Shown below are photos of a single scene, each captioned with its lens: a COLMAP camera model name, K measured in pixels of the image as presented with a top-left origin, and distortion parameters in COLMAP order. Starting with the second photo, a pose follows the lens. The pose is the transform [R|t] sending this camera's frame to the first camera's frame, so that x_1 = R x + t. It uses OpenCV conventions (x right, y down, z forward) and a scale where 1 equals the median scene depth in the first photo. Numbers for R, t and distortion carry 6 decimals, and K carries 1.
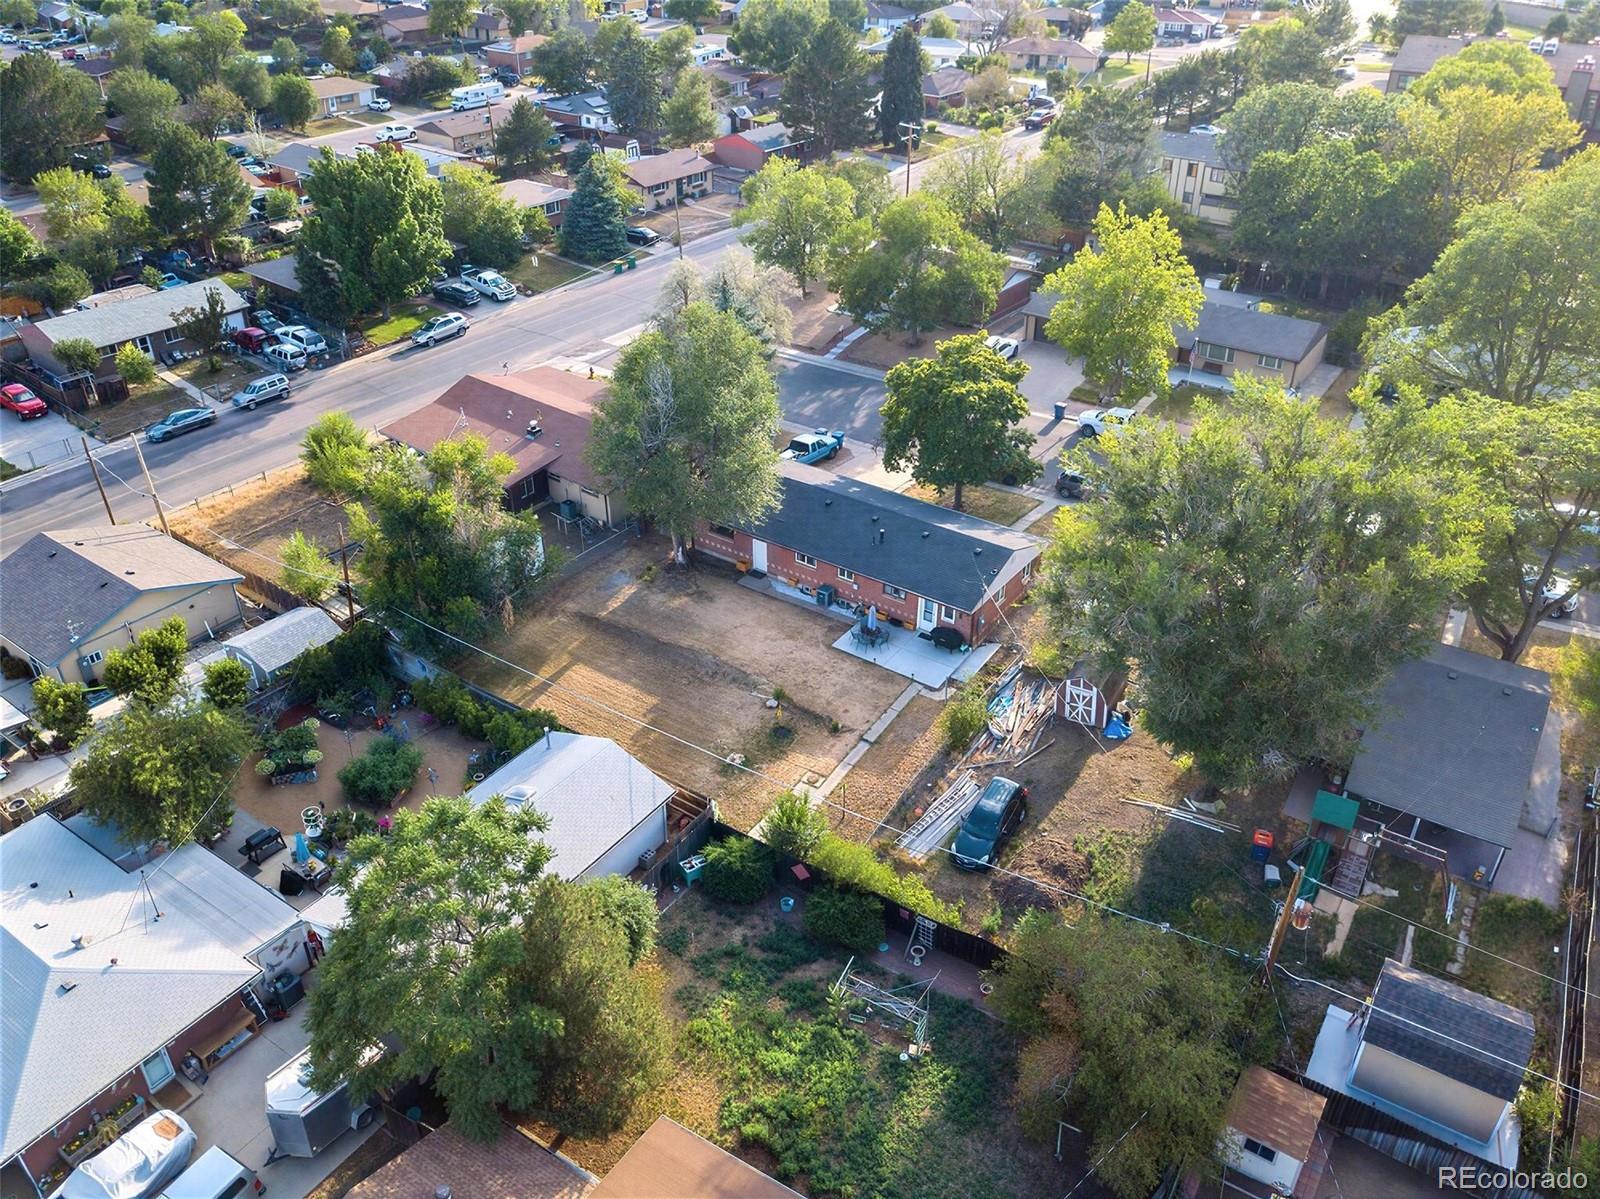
lens RADIAL K [[1243.9, 0, 800.0], [0, 1243.9, 599.5], [0, 0, 1]] dist [-0.006319, 0.003716]
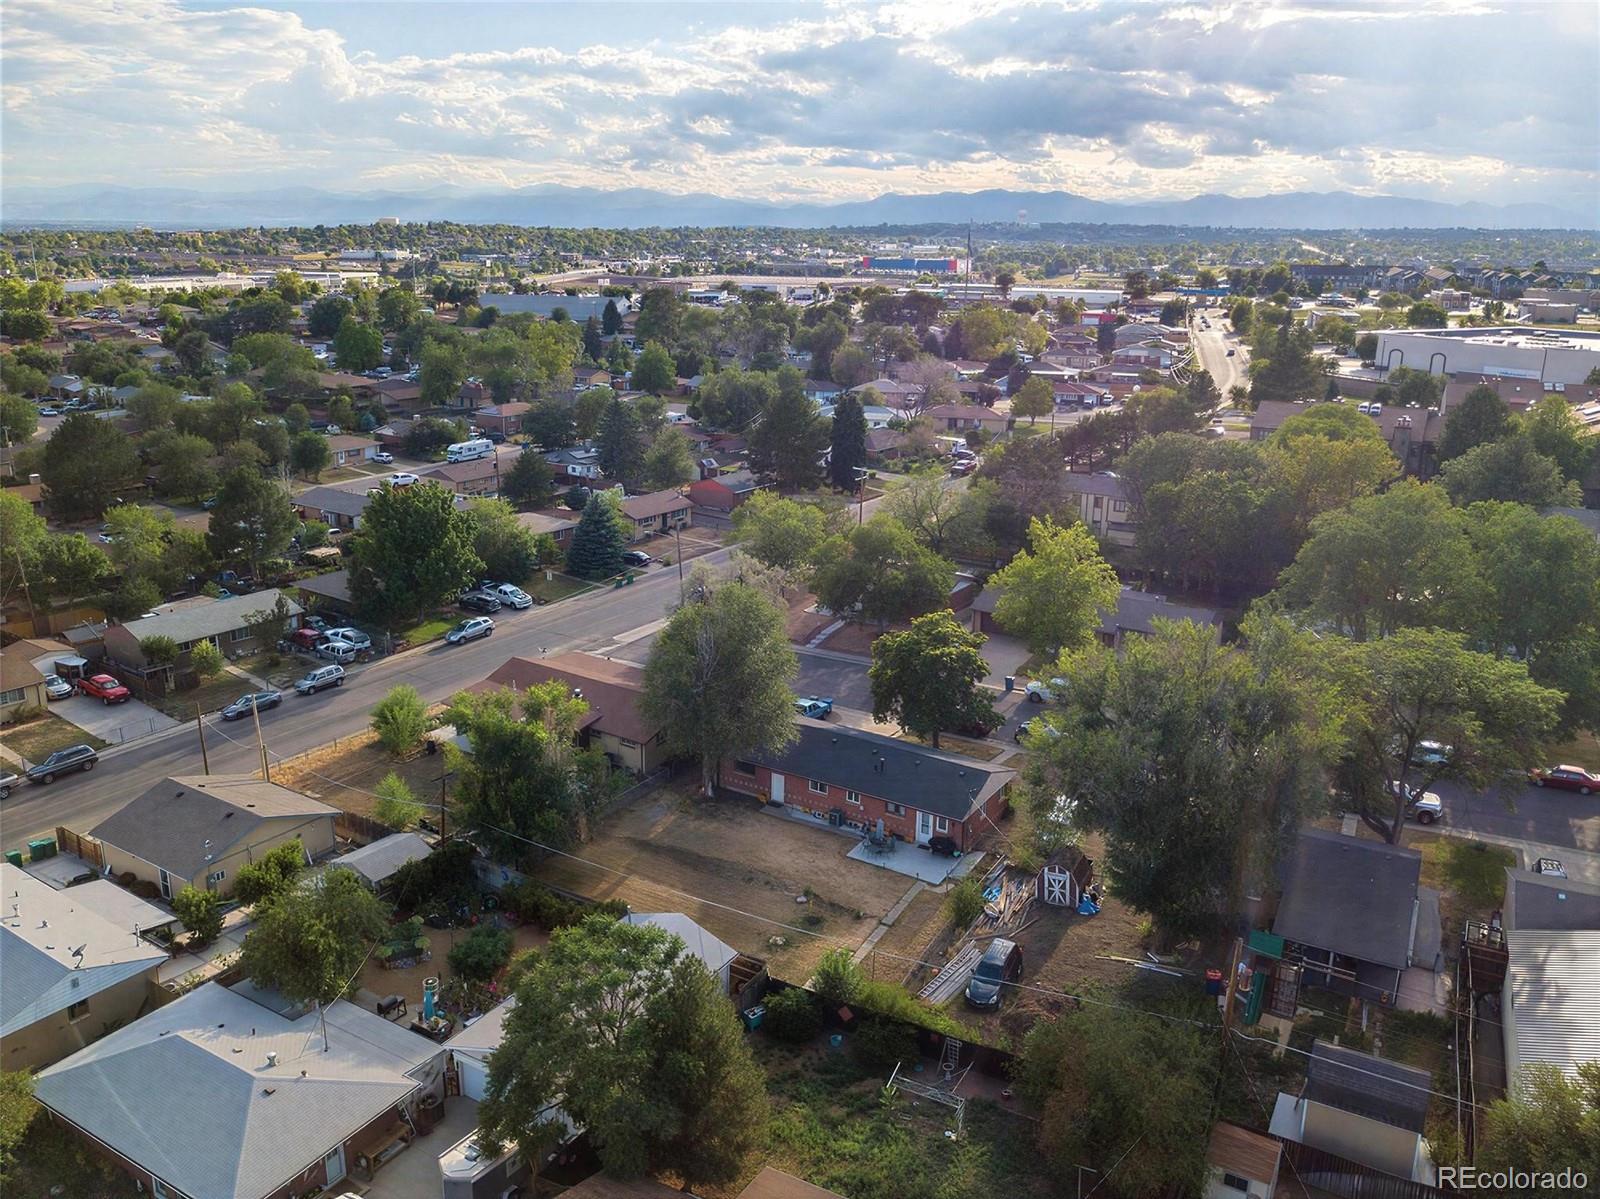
lens RADIAL K [[1243.9, 0, 800.0], [0, 1243.9, 599.5], [0, 0, 1]] dist [-0.006319, 0.003716]
pose [[0.998086, -0.008177, 0.061301, -0.069207], [0.024524, 0.962286, -0.270934, 0.094429], [-0.056773, 0.271918, 0.960644, -0.166708]]
